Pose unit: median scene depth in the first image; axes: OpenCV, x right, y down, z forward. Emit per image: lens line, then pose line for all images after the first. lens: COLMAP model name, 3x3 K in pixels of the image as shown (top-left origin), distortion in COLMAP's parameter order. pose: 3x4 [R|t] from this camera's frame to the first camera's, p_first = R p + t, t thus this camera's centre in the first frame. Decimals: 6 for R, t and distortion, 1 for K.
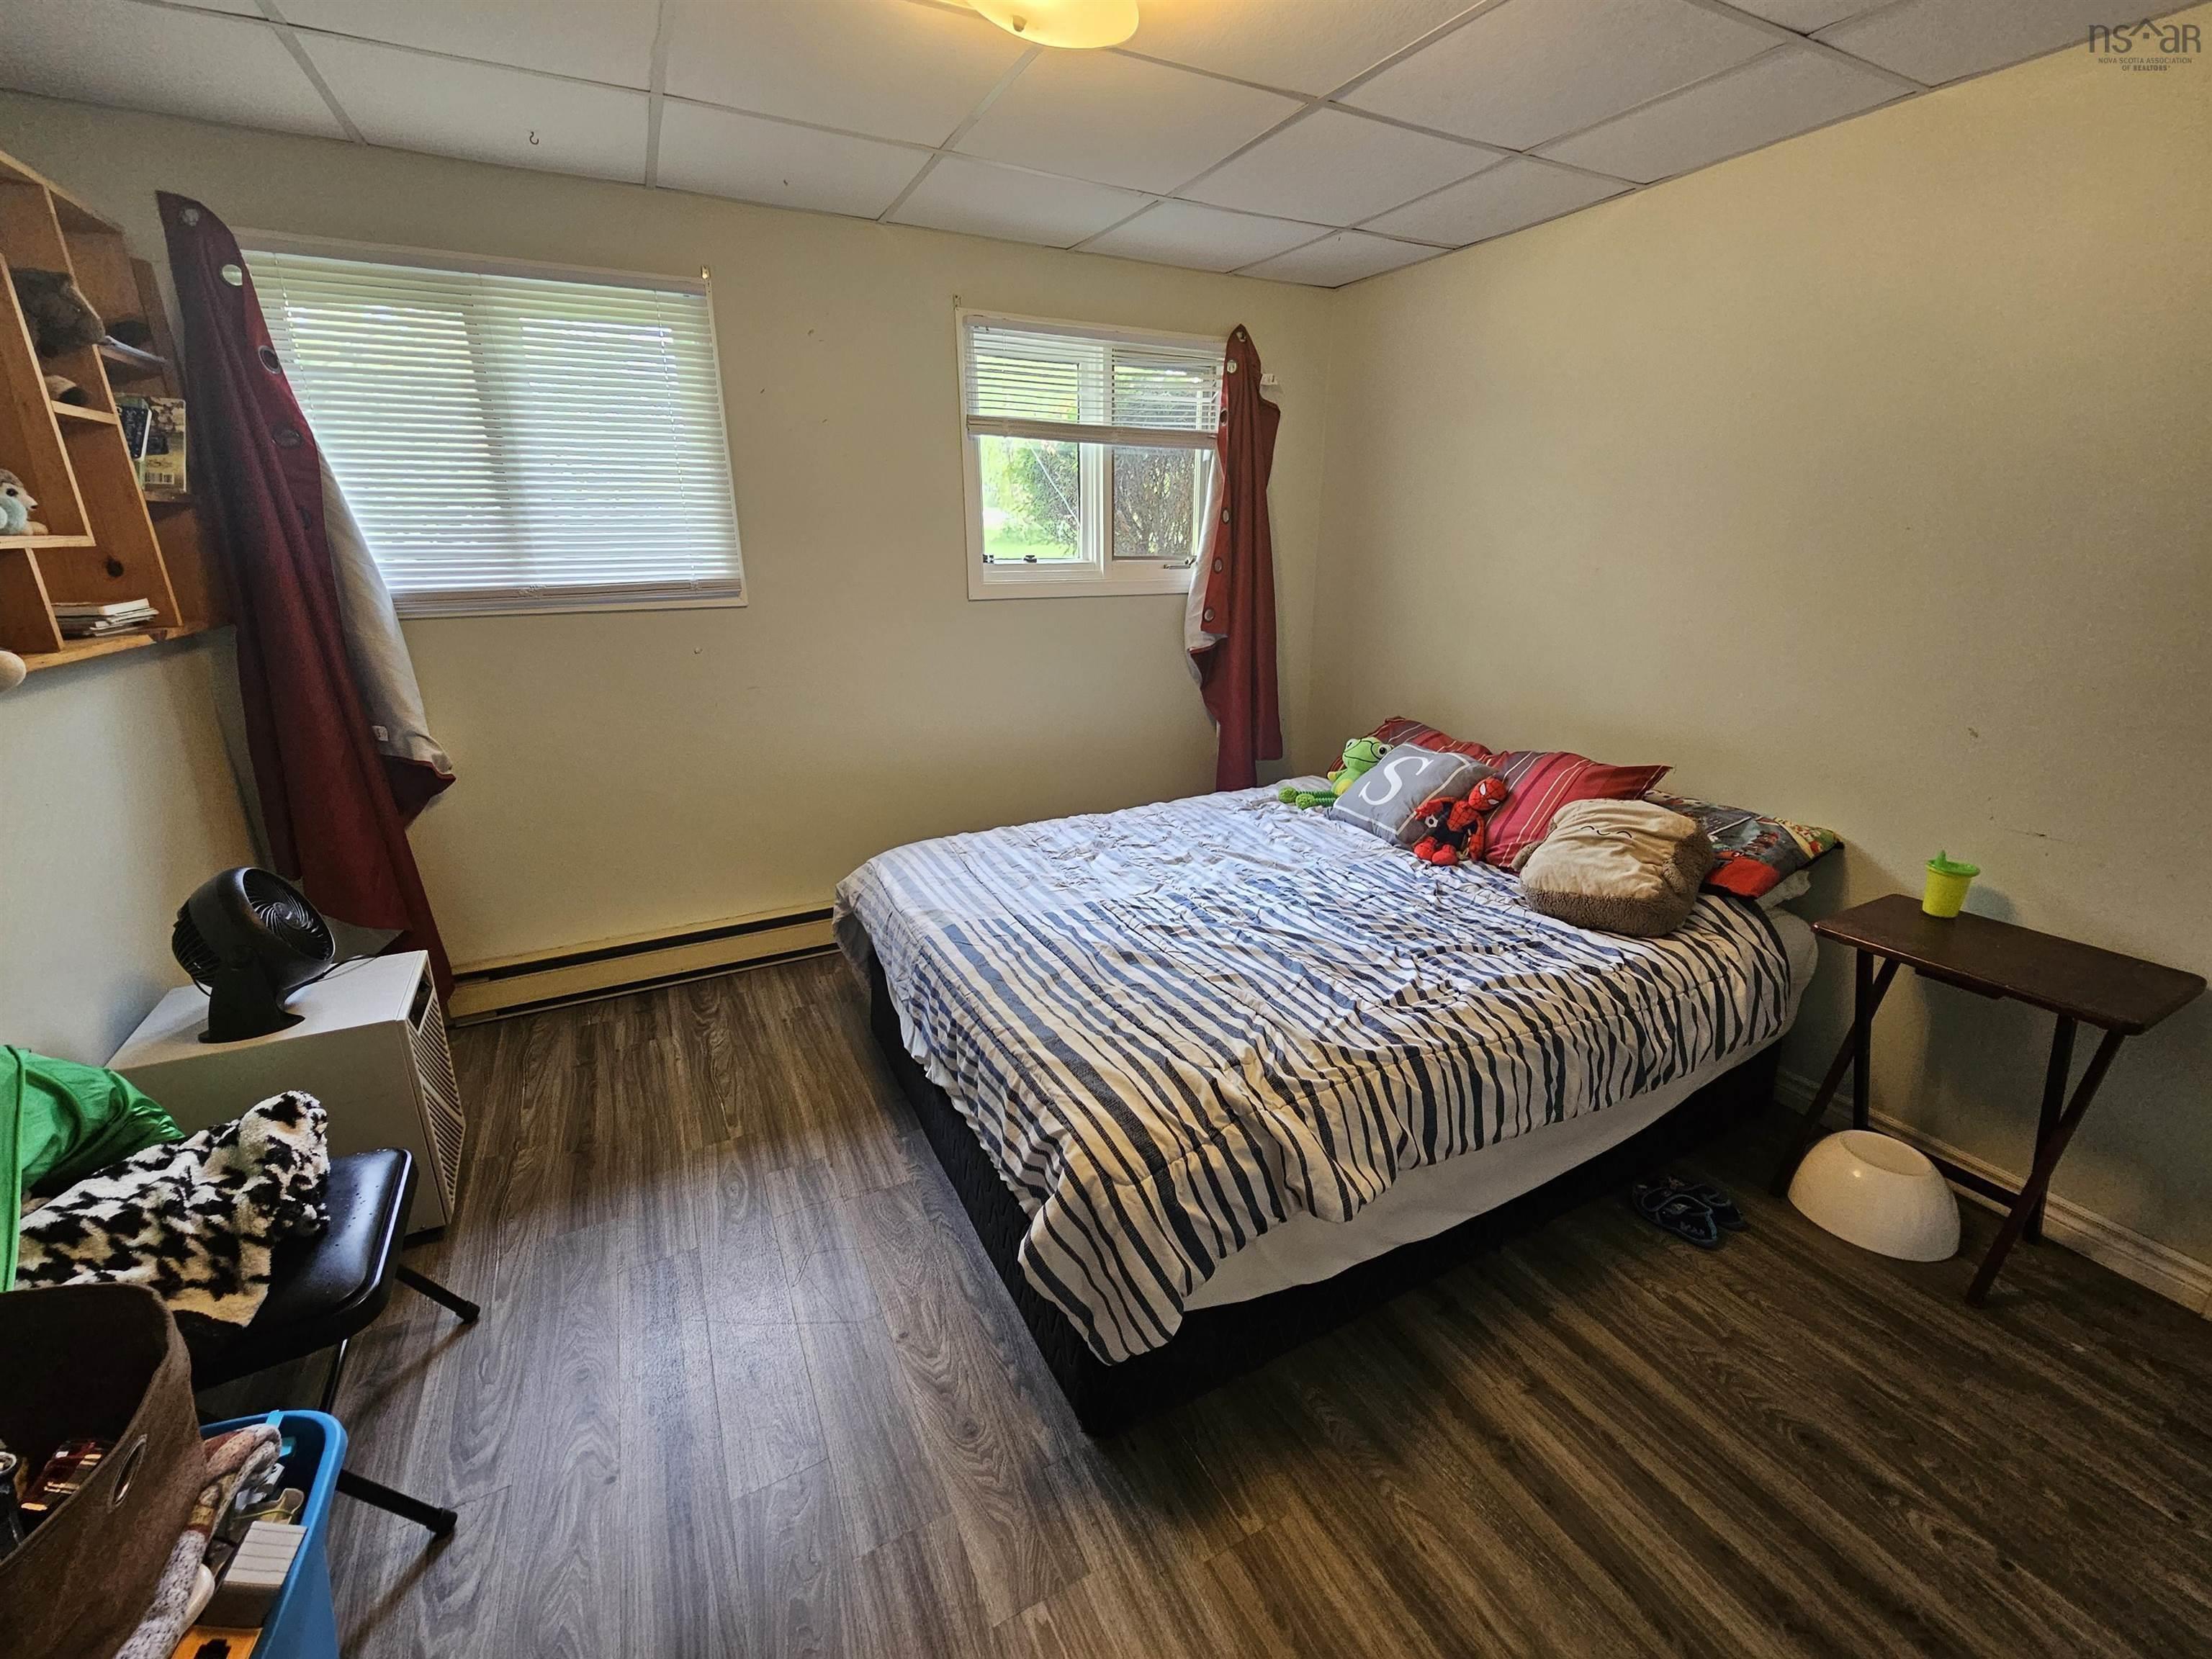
lens RADIAL K [[895.5, 0, 1102.3], [0, 895.5, 821.8], [0, 0, 1]] dist [-0.001150, -0.000734]
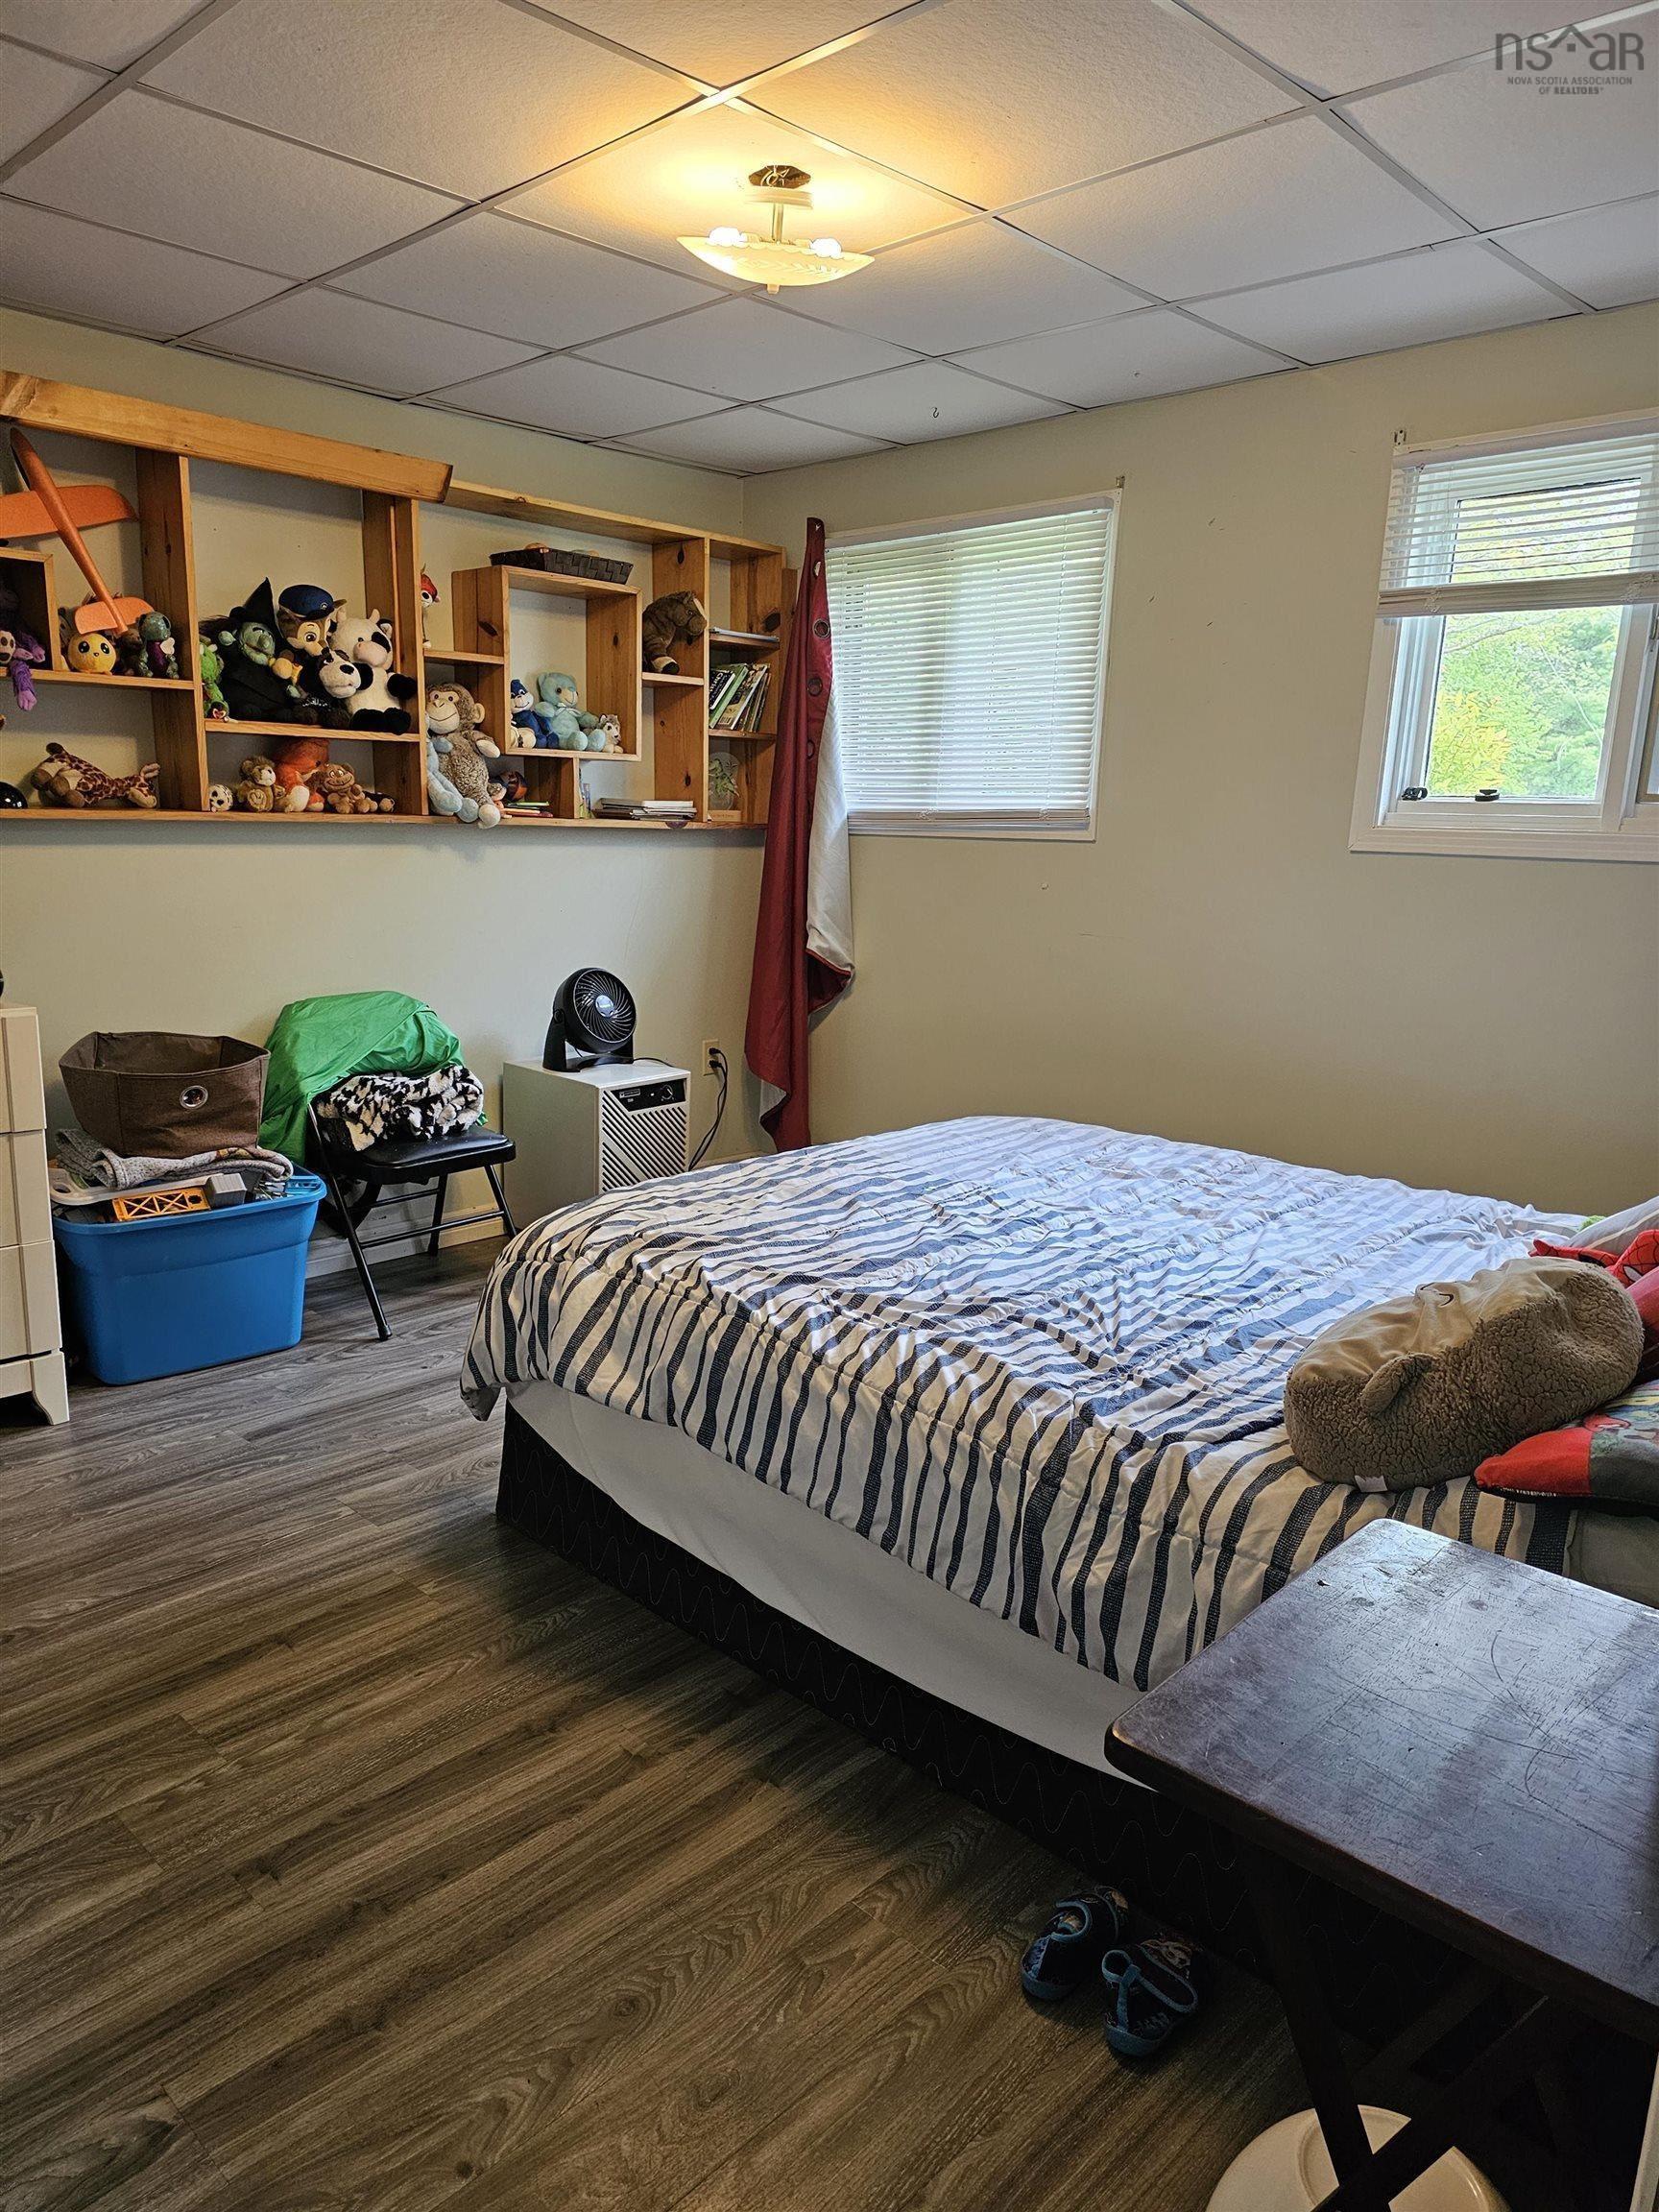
lens RADIAL K [[1469.0, 0, 829.5], [0, 1469.0, 1106.0], [0, 0, 1]] dist [0.061546, -0.049768]
pose [[0.337444, 0.193965, -0.921146, 0.974197], [-0.310303, 0.946768, 0.085687, -0.040946], [0.888732, 0.256920, 0.379669, 0.309534]]
